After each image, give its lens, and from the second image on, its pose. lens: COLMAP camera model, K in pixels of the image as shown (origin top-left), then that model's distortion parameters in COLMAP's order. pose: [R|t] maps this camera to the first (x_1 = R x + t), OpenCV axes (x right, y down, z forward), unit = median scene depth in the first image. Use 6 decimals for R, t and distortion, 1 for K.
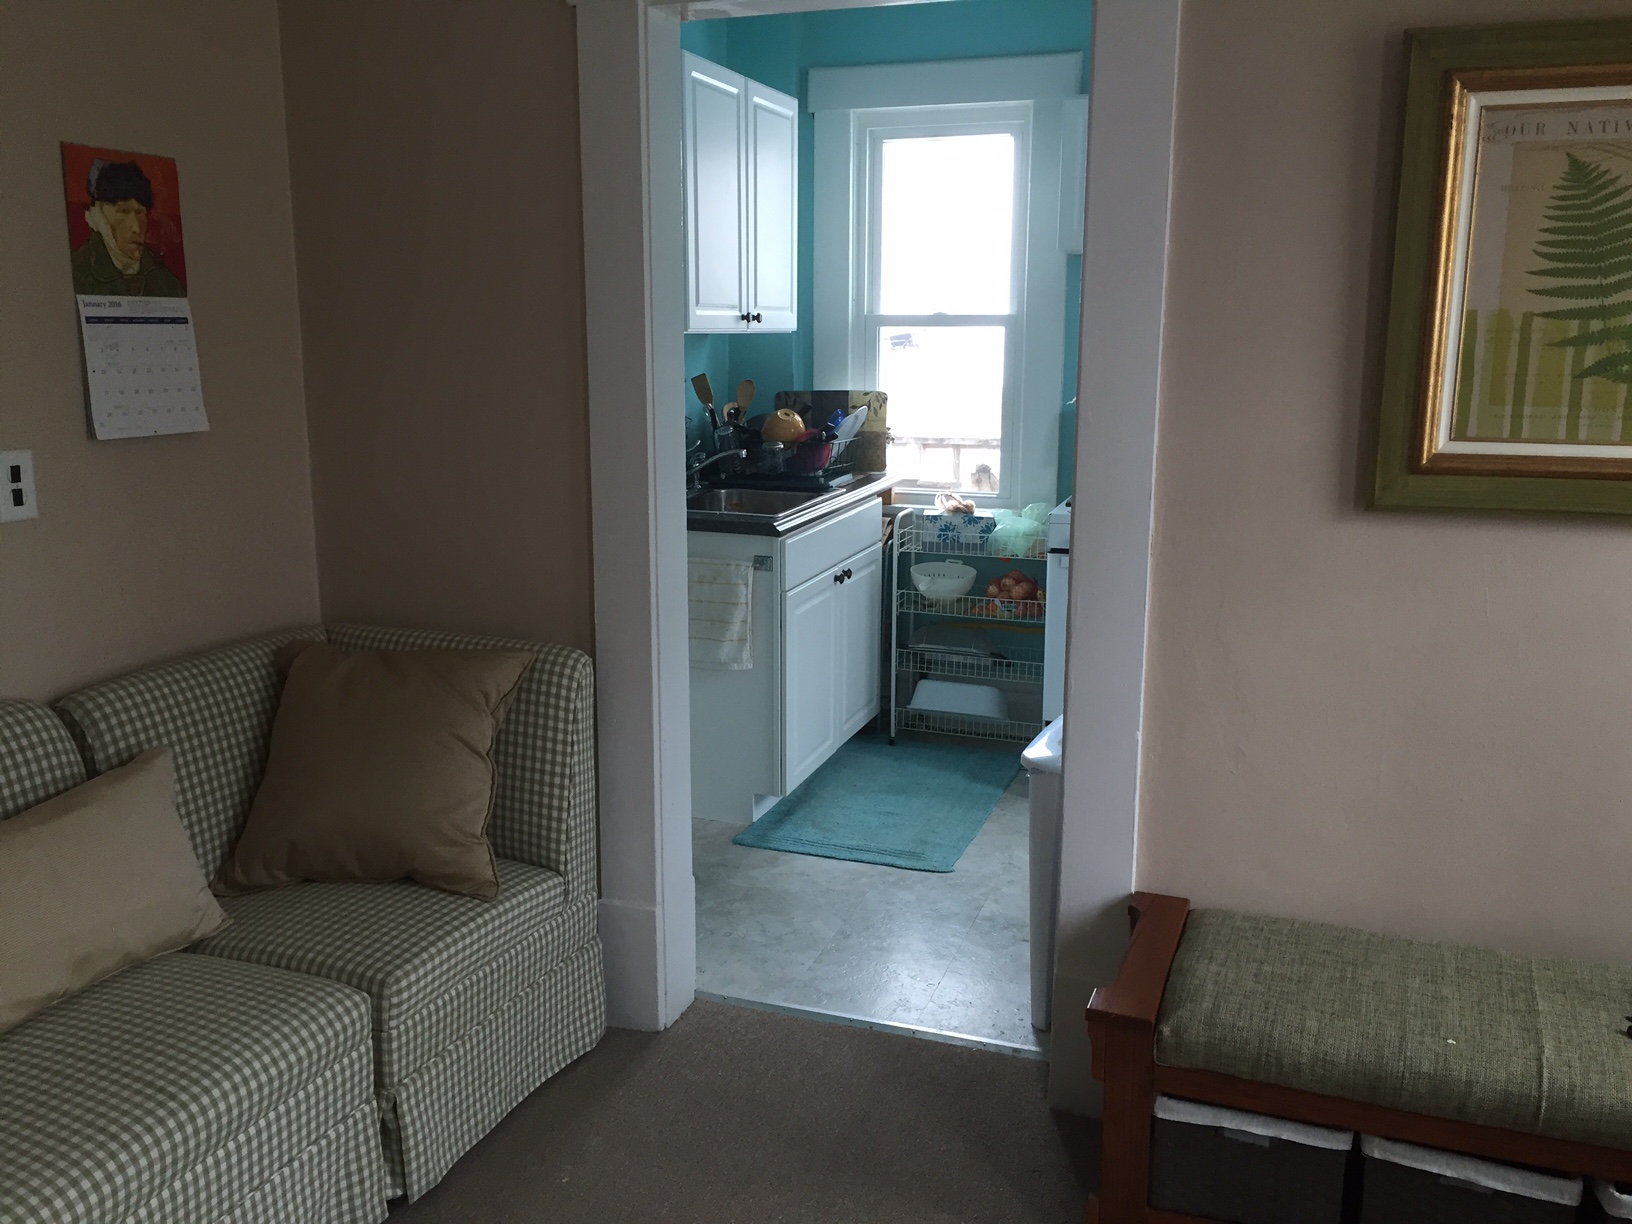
lens RADIAL K [[1394.3, 0, 816.0], [0, 1394.3, 612.0], [0, 0, 1]] dist [0.096762, -0.152269]
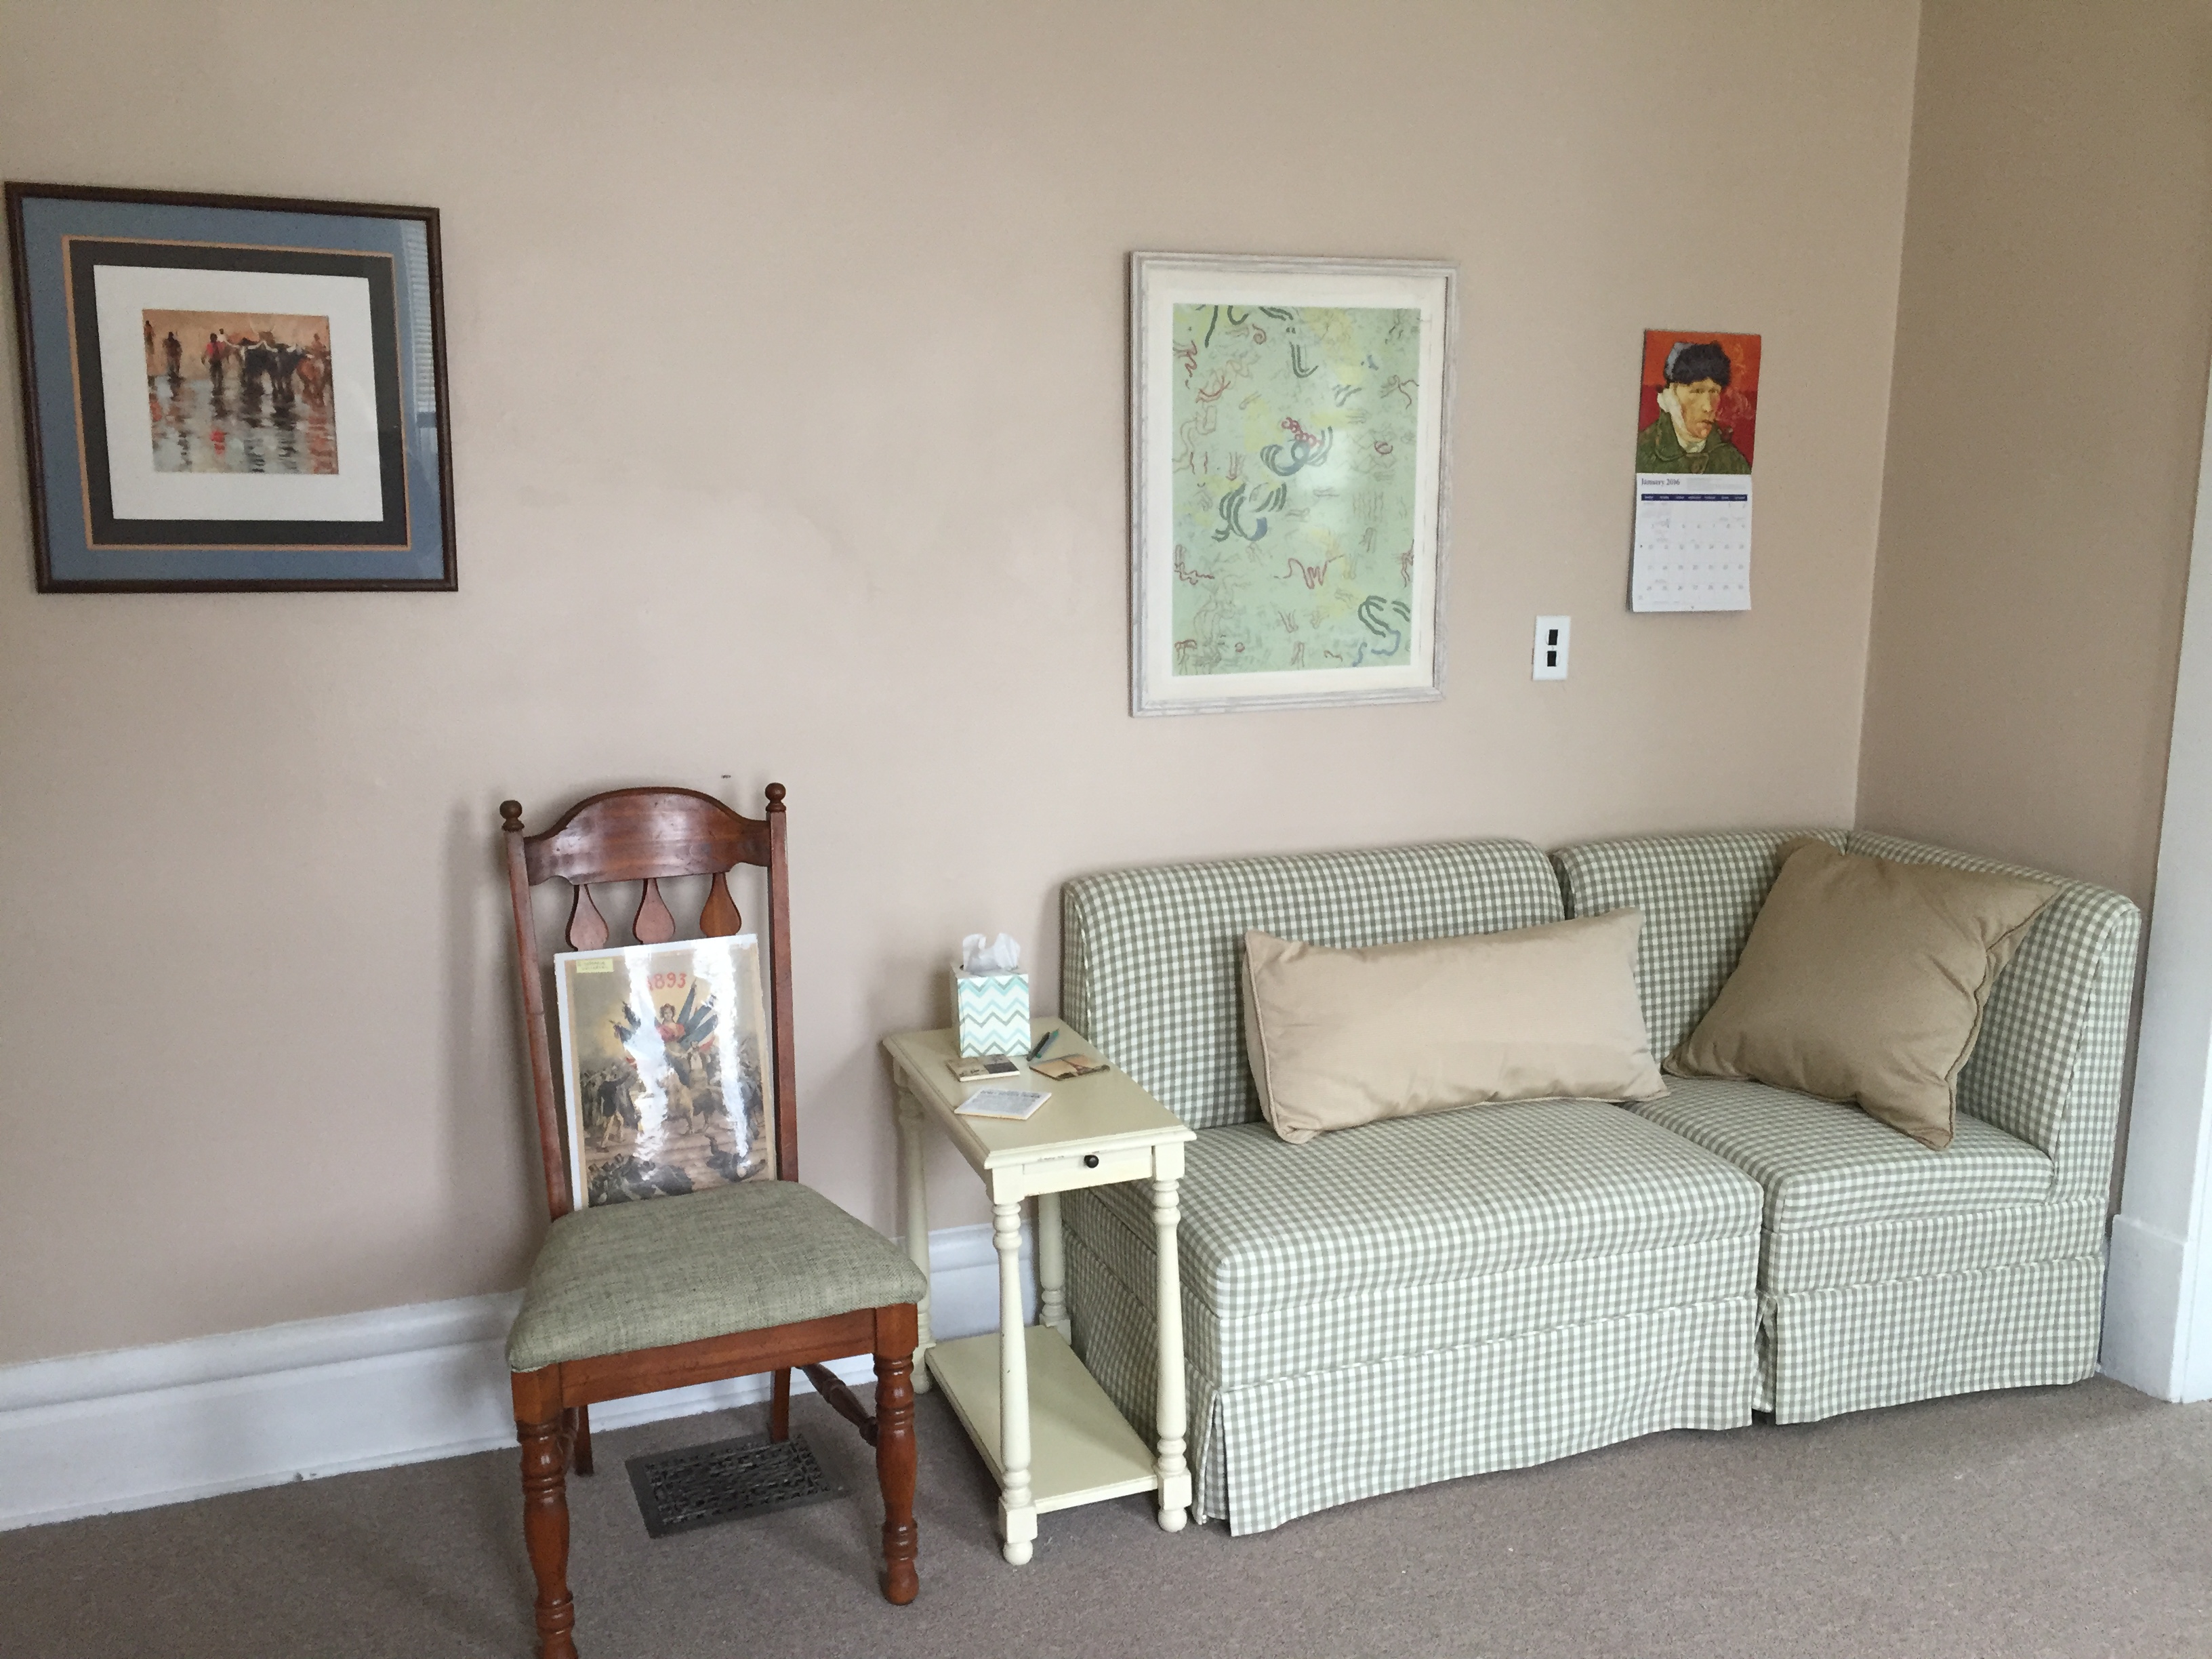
lens RADIAL K [[1889.8, 0, 1106.0], [0, 1889.8, 829.5], [0, 0, 1]] dist [0.096762, -0.152269]
pose [[0.660870, 0.132451, -0.738720, 0.286233], [-0.157731, 0.986832, 0.035828, 0.046874], [0.733738, 0.092842, 0.673059, -0.210928]]
